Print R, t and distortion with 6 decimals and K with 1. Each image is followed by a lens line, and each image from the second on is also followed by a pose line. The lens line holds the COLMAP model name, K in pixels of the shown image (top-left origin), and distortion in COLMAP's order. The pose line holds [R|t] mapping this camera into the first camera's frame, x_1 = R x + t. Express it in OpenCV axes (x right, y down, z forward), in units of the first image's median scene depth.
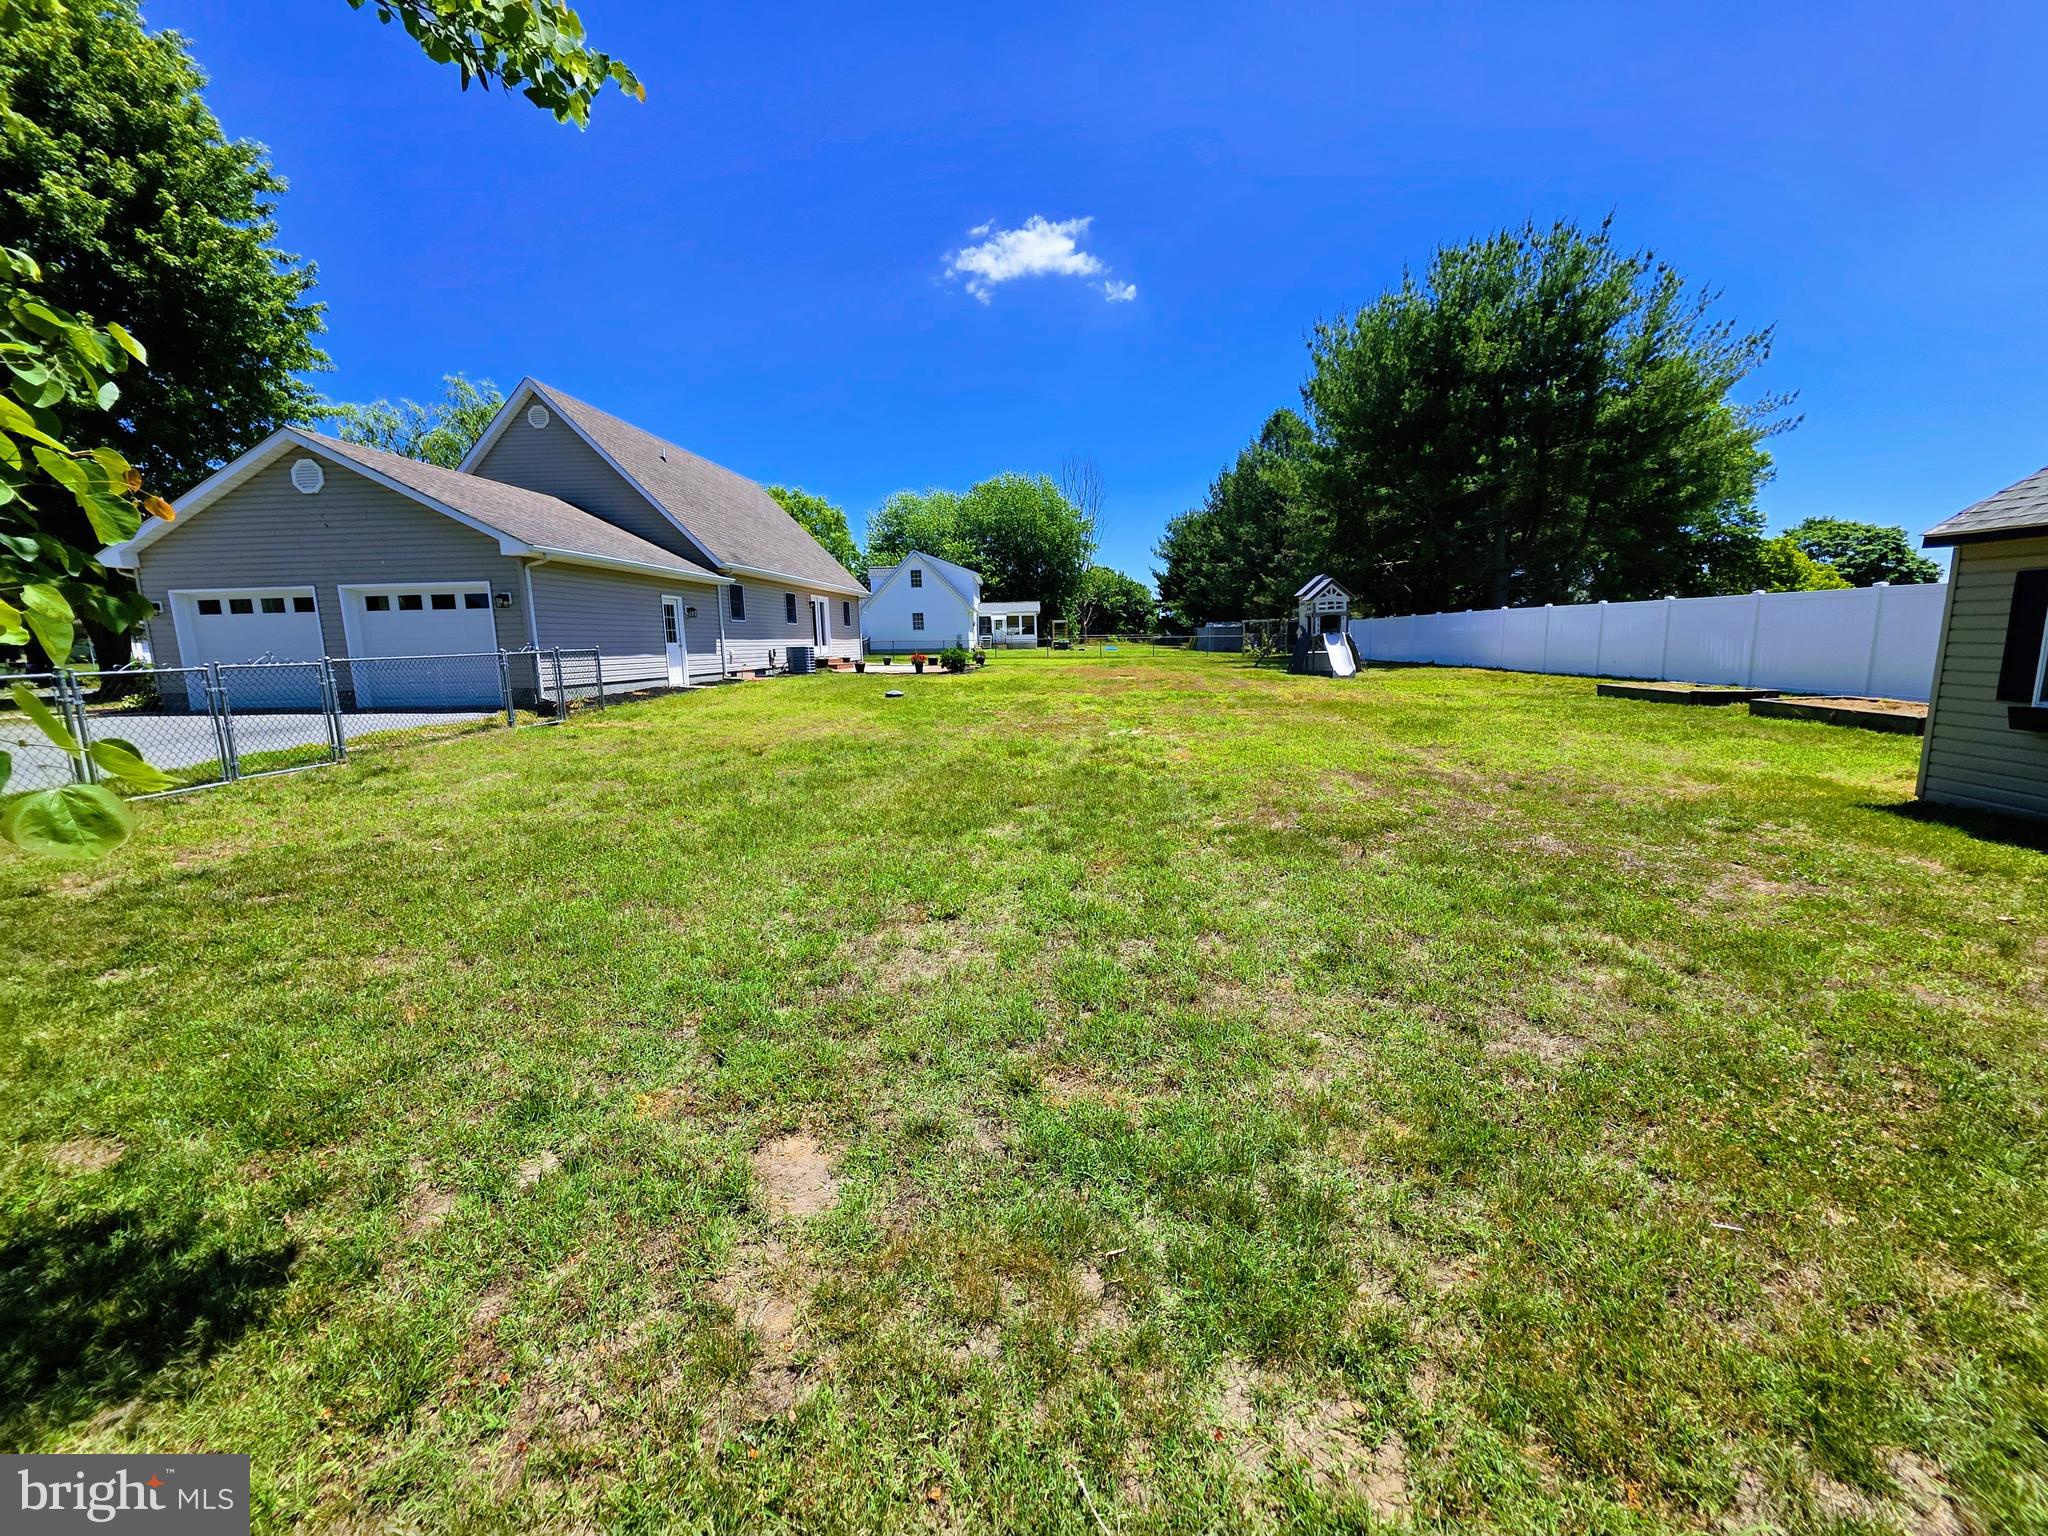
lens RADIAL K [[813.1, 0, 1024.0], [0, 813.1, 768.0], [0, 0, 1]] dist [0.008635, 0.000119]
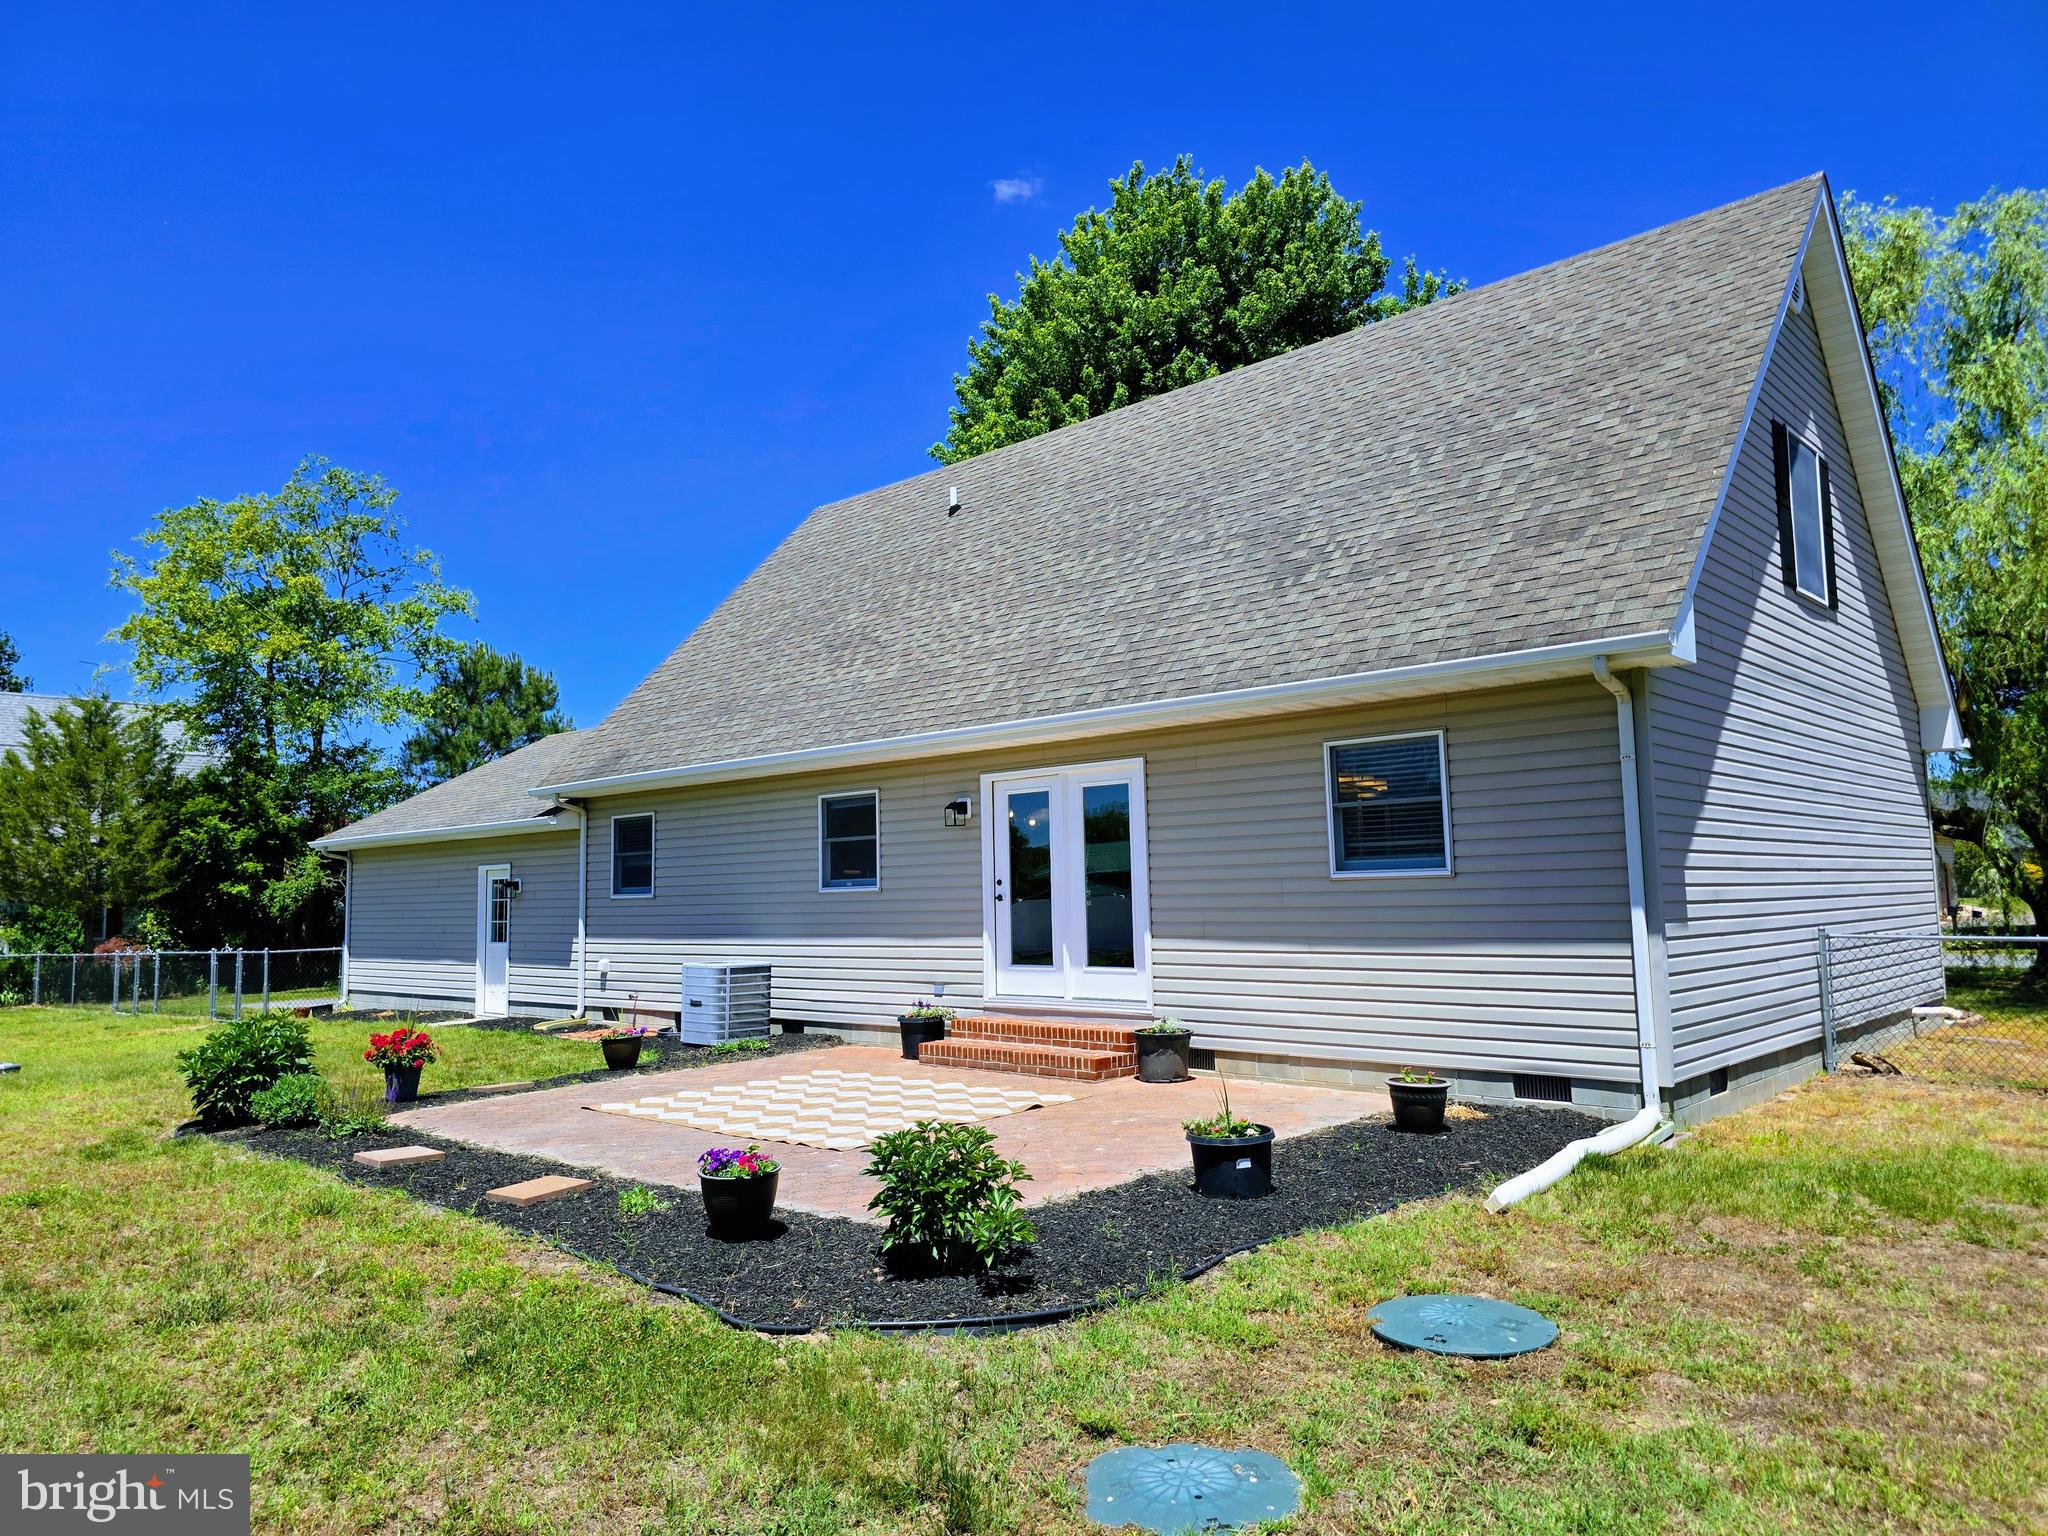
lens RADIAL K [[1371.1, 0, 1024.0], [0, 1371.1, 768.0], [0, 0, 1]] dist [0.071985, -0.081348]
pose [[-0.620473, -0.043478, -0.783021, 0.102175], [-0.090764, 0.995734, 0.016634, -0.263415], [0.778957, 0.081391, -0.621772, 1.516908]]
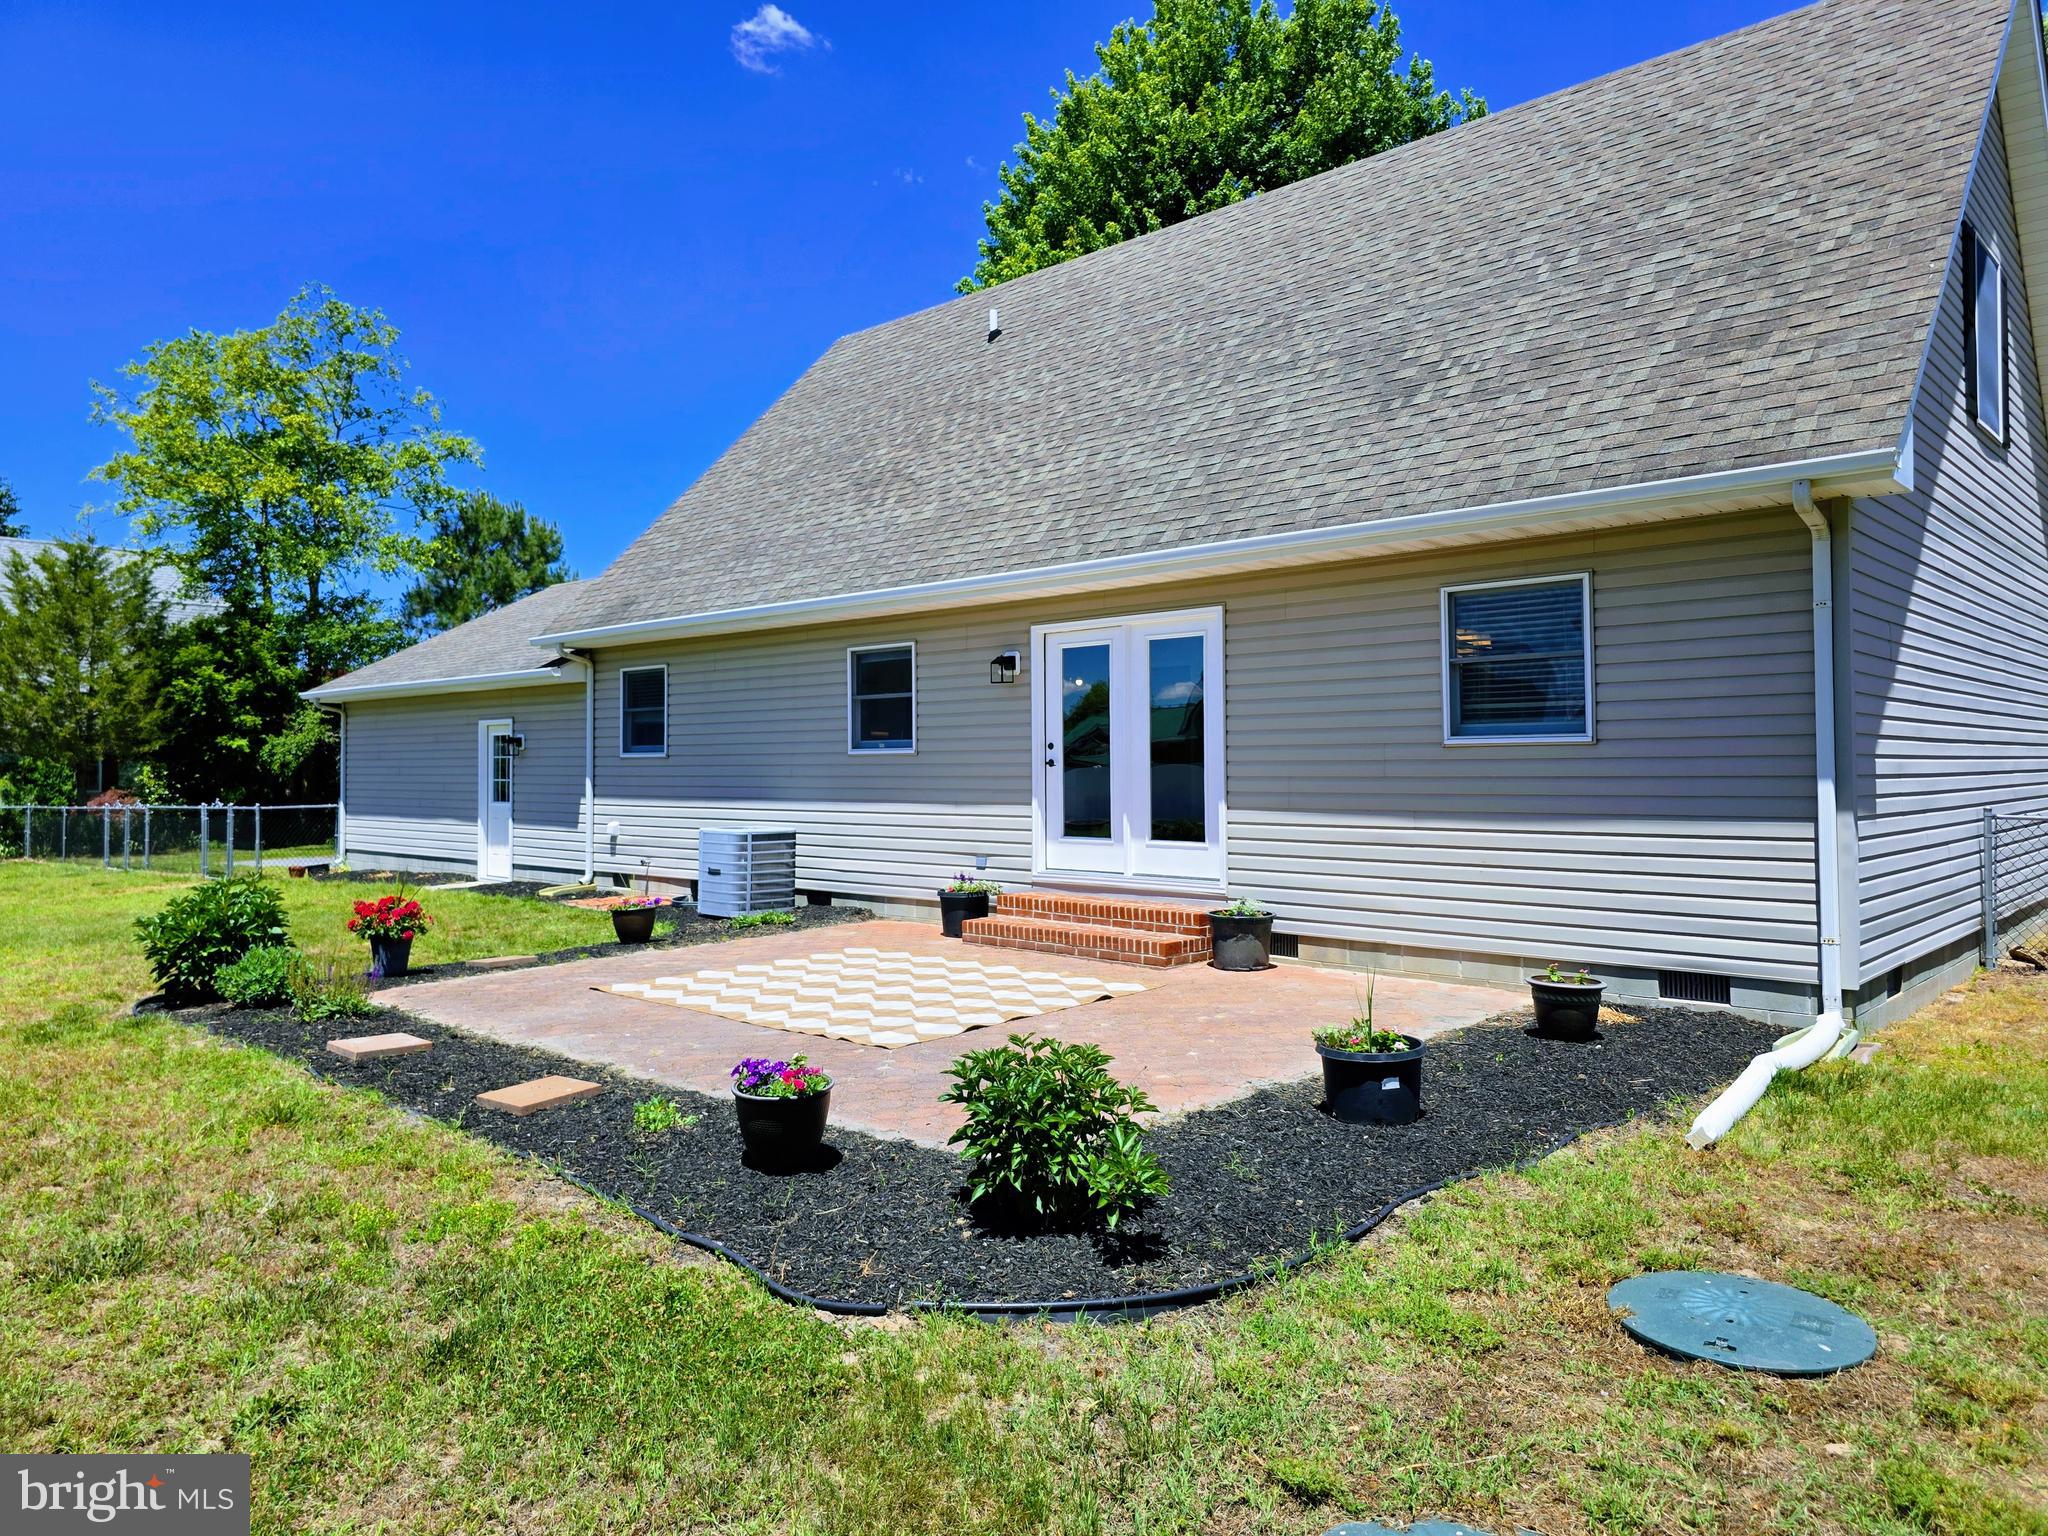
lens RADIAL K [[1384.3, 0, 1026.7], [0, 1384.3, 737.7], [0, 0, 1]] dist [0.064961, -0.074216]
pose [[-0.624976, 0.005291, -0.780626, 0.071857], [-0.104874, 0.990343, 0.090675, -0.255022], [0.773567, 0.138537, -0.618386, 1.474009]]
